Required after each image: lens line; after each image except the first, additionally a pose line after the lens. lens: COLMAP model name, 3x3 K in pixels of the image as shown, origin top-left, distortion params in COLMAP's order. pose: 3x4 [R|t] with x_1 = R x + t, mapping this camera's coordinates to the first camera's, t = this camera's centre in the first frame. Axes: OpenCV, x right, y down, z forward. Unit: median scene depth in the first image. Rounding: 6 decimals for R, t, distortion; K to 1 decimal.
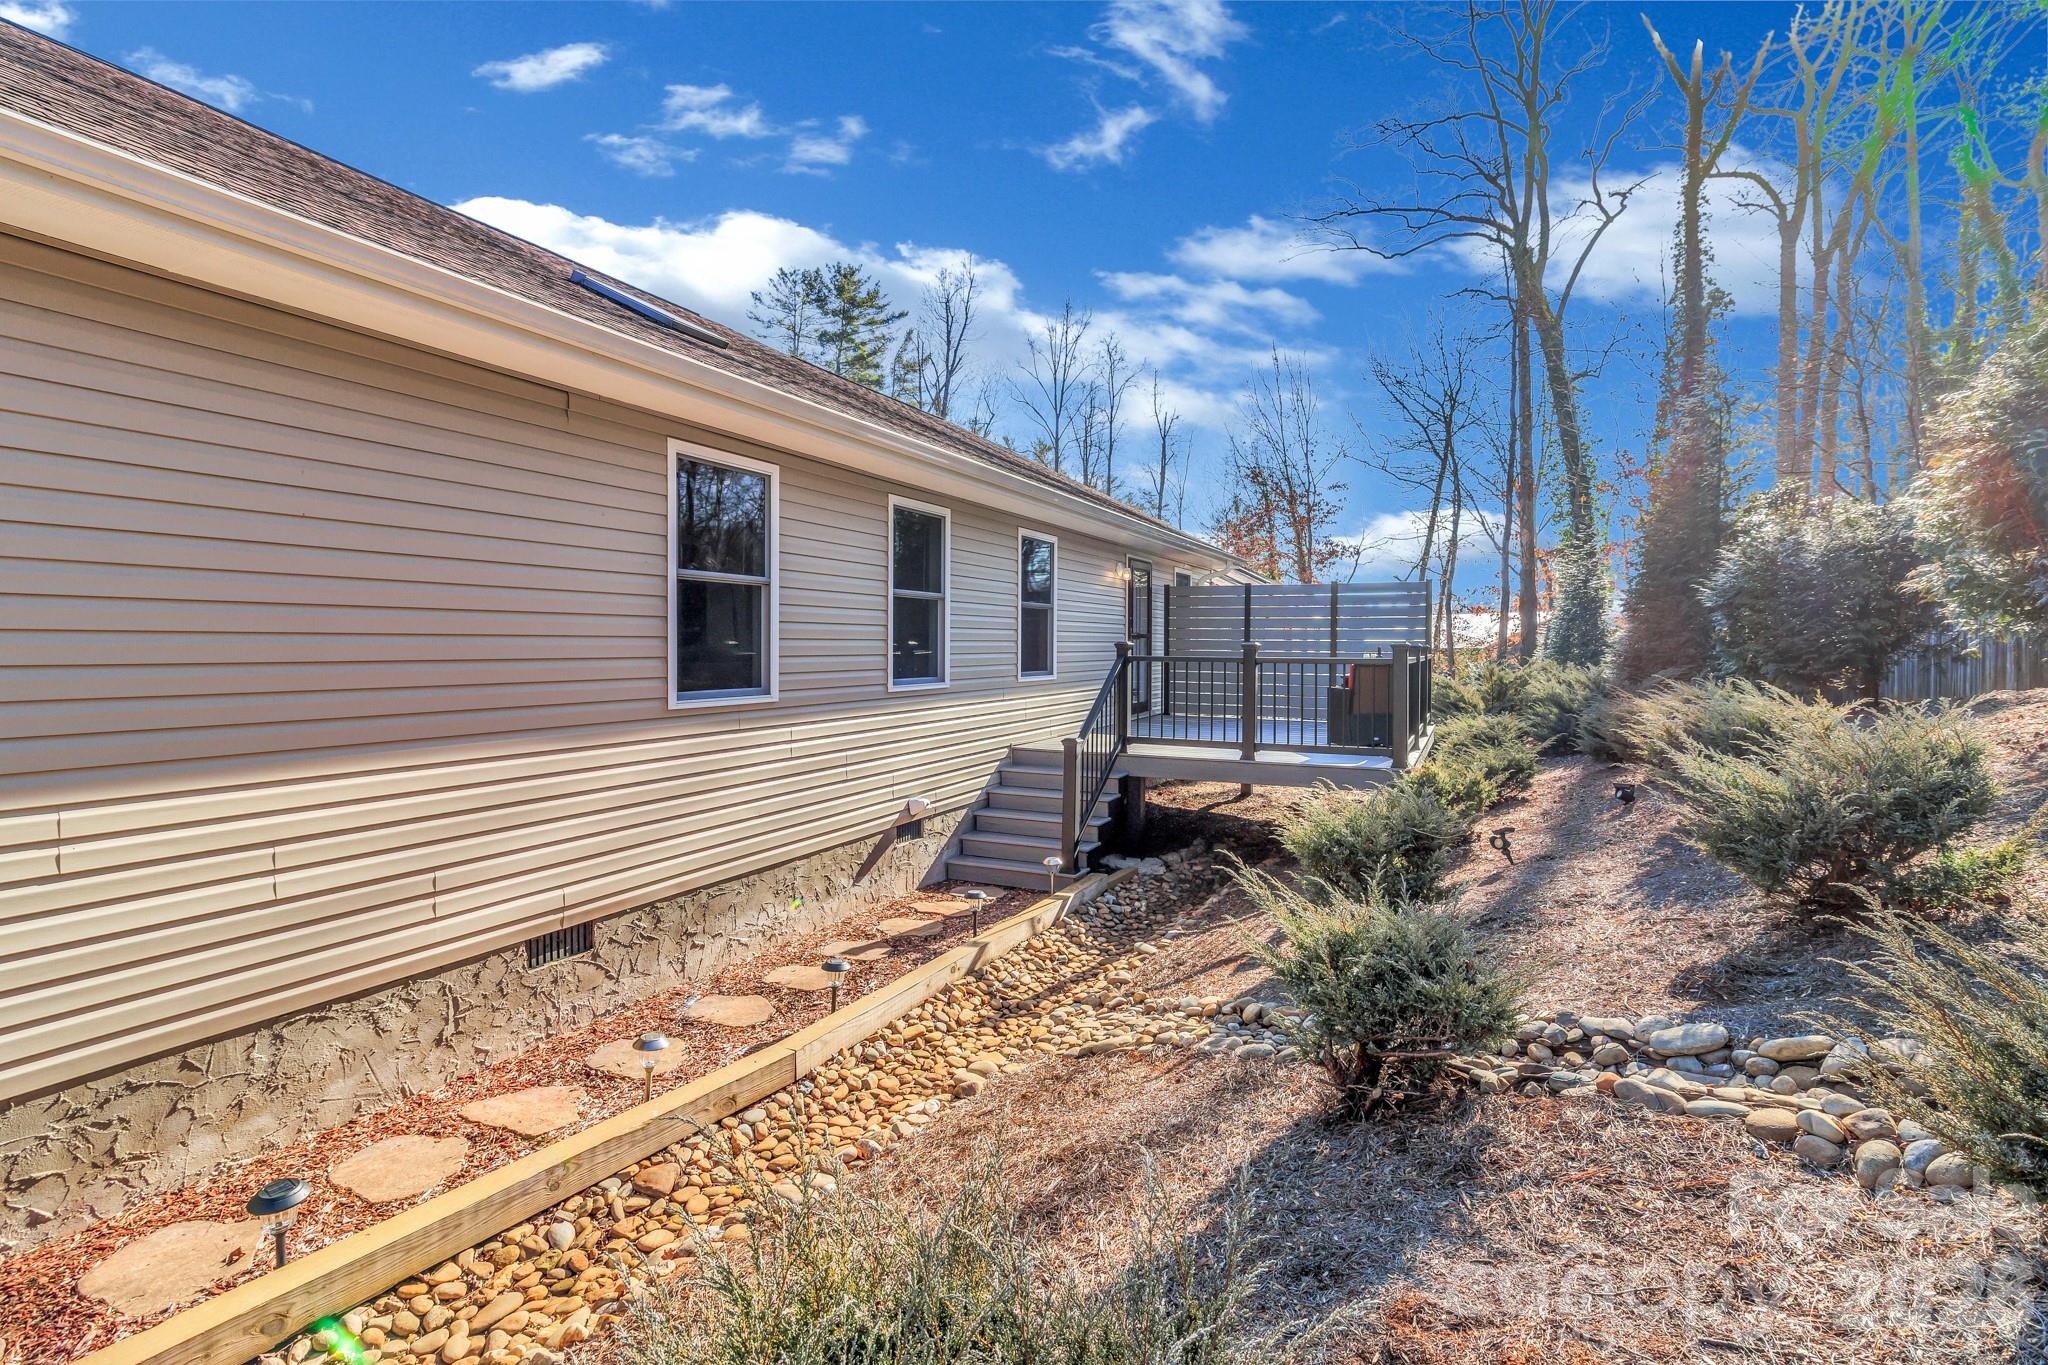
lens RADIAL K [[945.2, 0, 1029.0], [0, 945.2, 668.2], [0, 0, 1]] dist [0.002046, 0.000054]
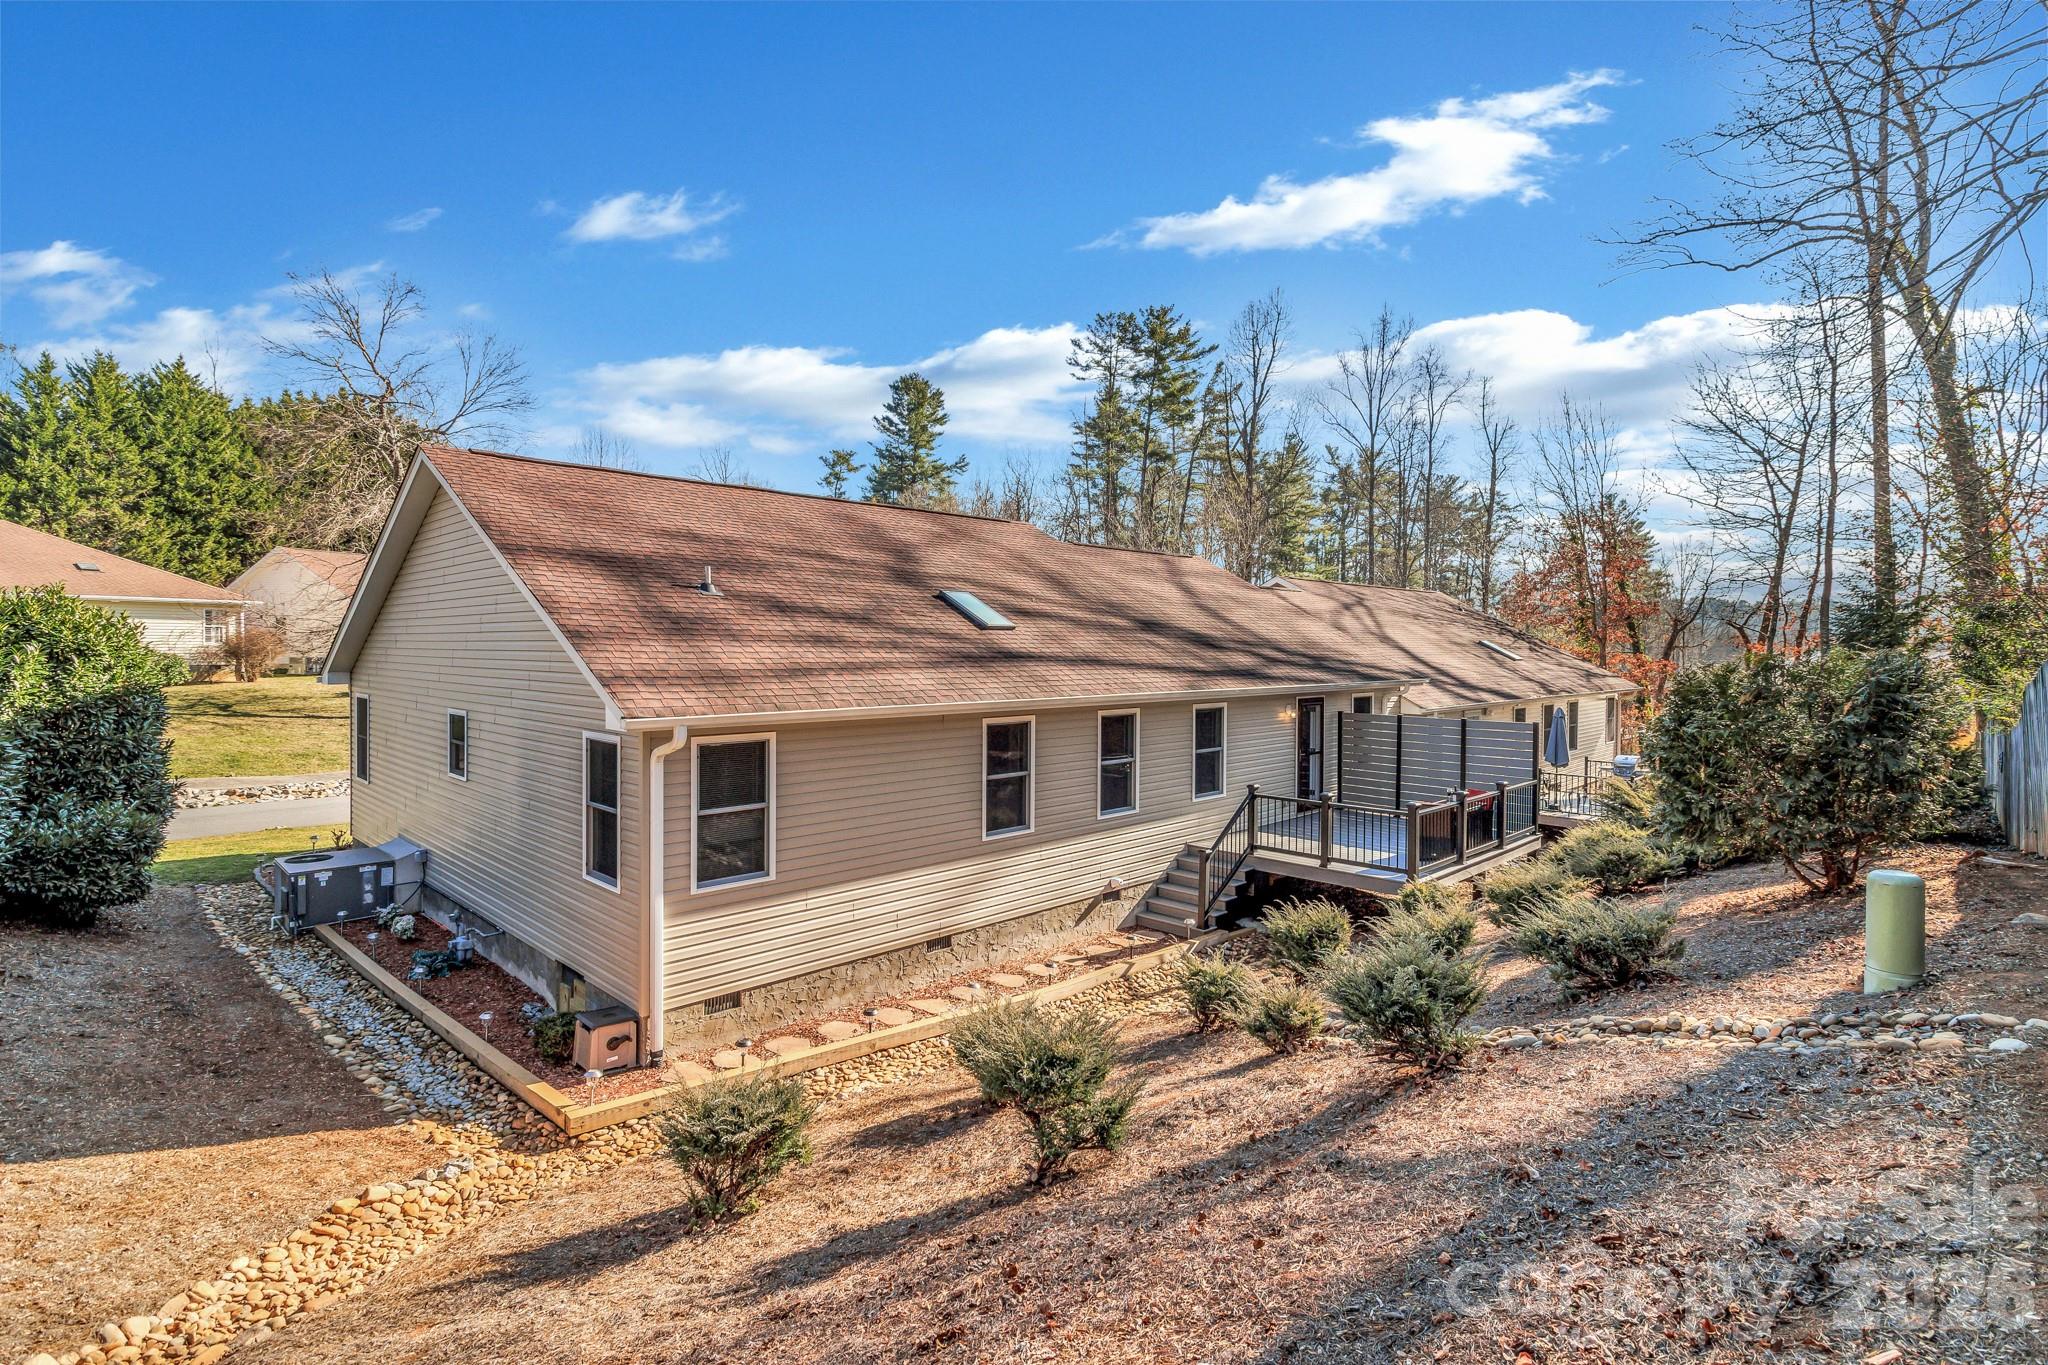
lens RADIAL K [[1002.4, 0, 1025.0], [0, 1002.4, 665.4], [0, 0, 1]] dist [-0.005924, -0.000718]
pose [[0.943676, 0.005964, -0.330816, 0.342526], [-0.007858, 0.999960, -0.004388, -0.253481], [0.330776, 0.006740, 0.943685, -0.833594]]
